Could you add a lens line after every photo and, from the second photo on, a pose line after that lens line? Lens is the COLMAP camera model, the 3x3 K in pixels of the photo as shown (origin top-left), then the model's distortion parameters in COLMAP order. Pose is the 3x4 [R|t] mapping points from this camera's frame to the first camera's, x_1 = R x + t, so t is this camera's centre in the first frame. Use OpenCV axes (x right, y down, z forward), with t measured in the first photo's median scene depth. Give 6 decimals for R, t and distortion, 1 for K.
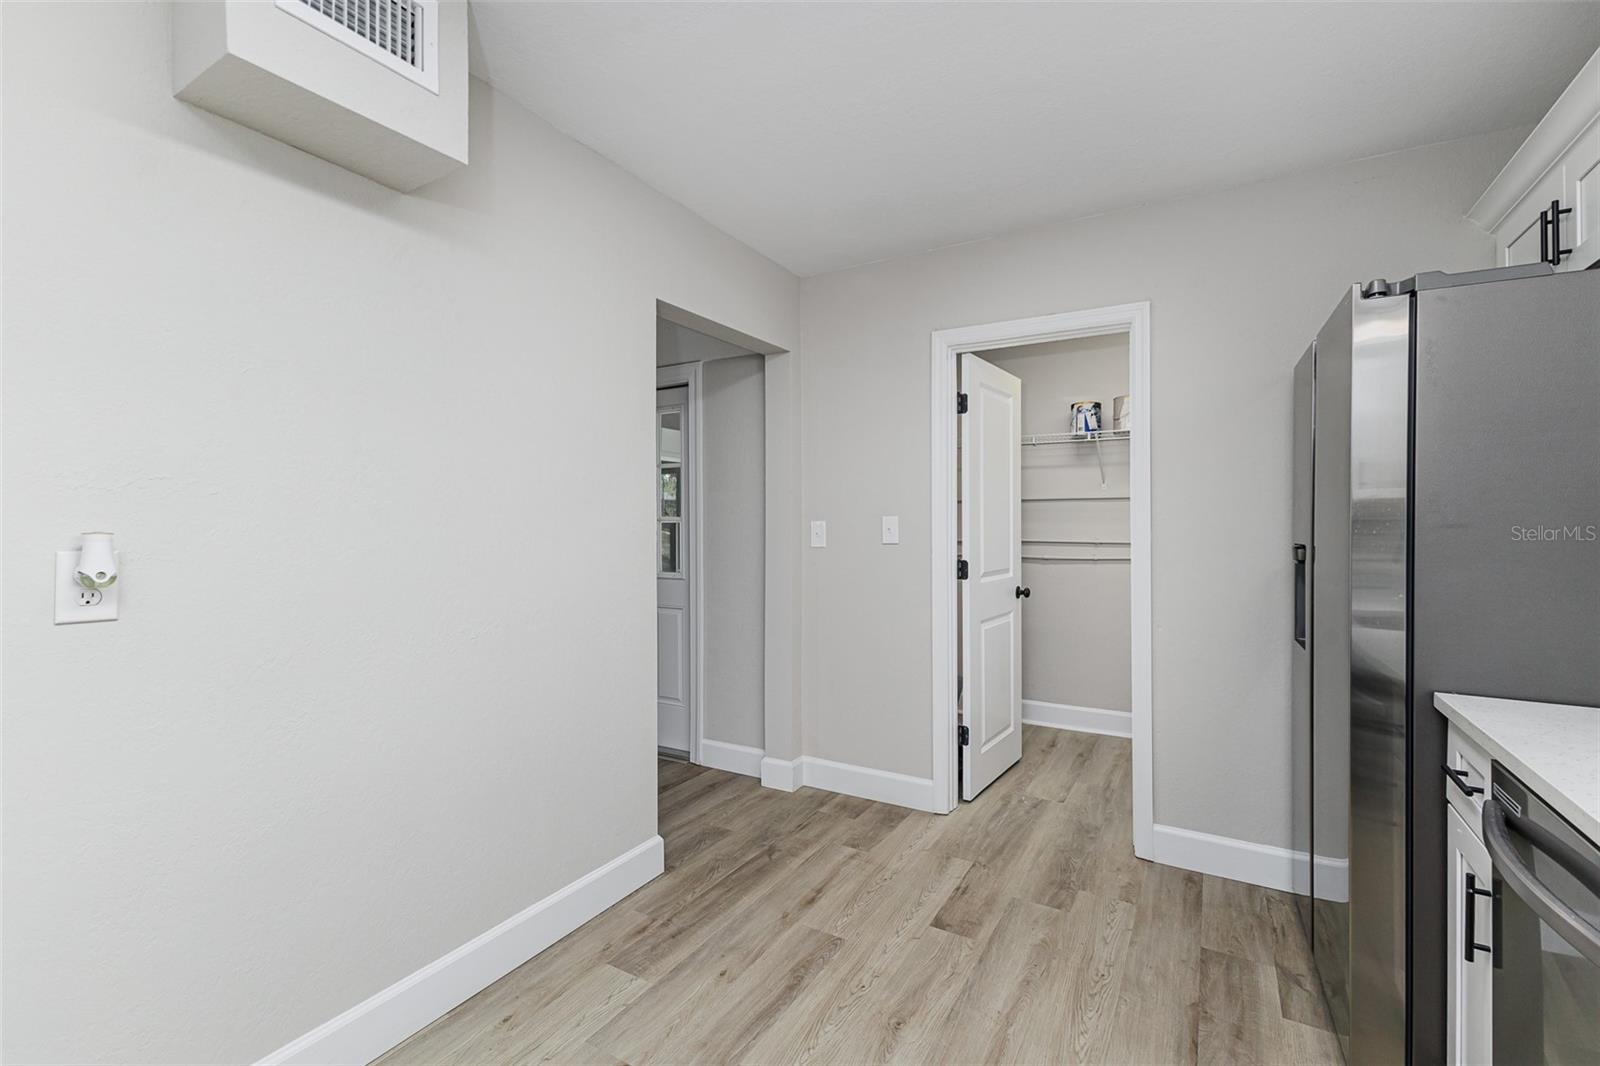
lens RADIAL K [[694.5, 0, 807.9], [0, 694.5, 530.2], [0, 0, 1]] dist [0.000663, -0.000547]
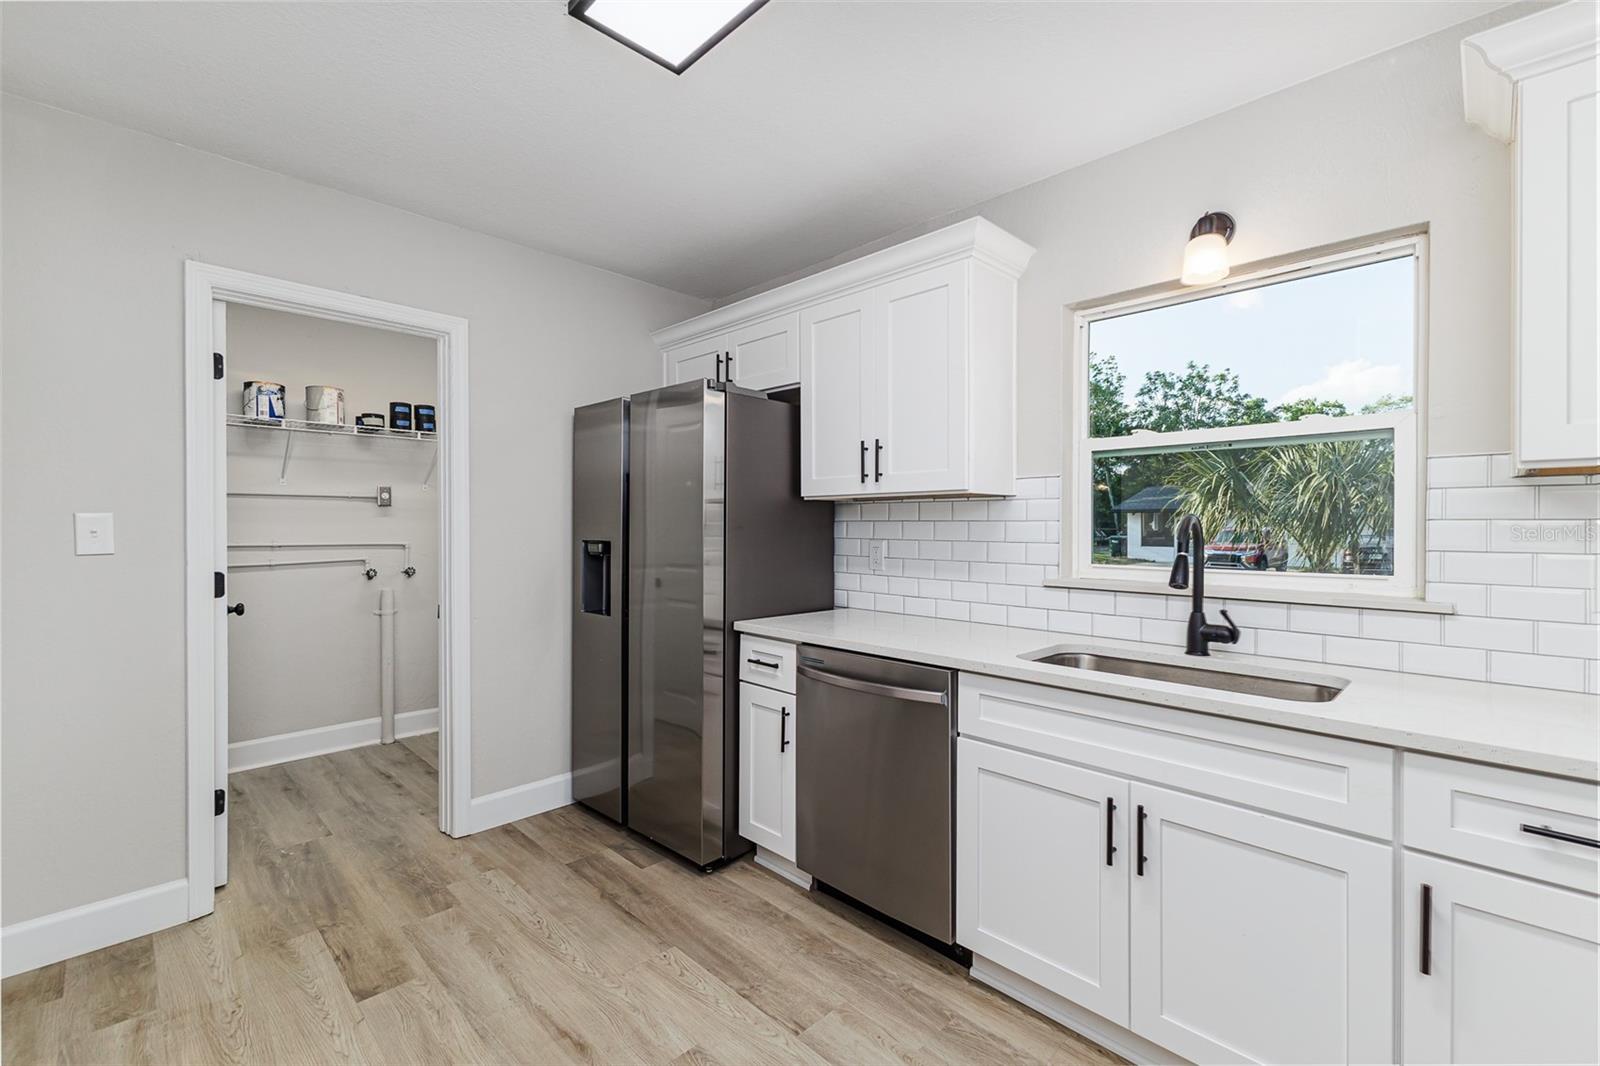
lens RADIAL K [[694.5, 0, 807.9], [0, 694.5, 530.2], [0, 0, 1]] dist [0.000663, -0.000547]
pose [[0.223685, -0.005662, 0.974645, -0.479815], [0.005516, 0.999974, 0.004543, -0.002905], [-0.974646, 0.004360, 0.223711, 0.257183]]
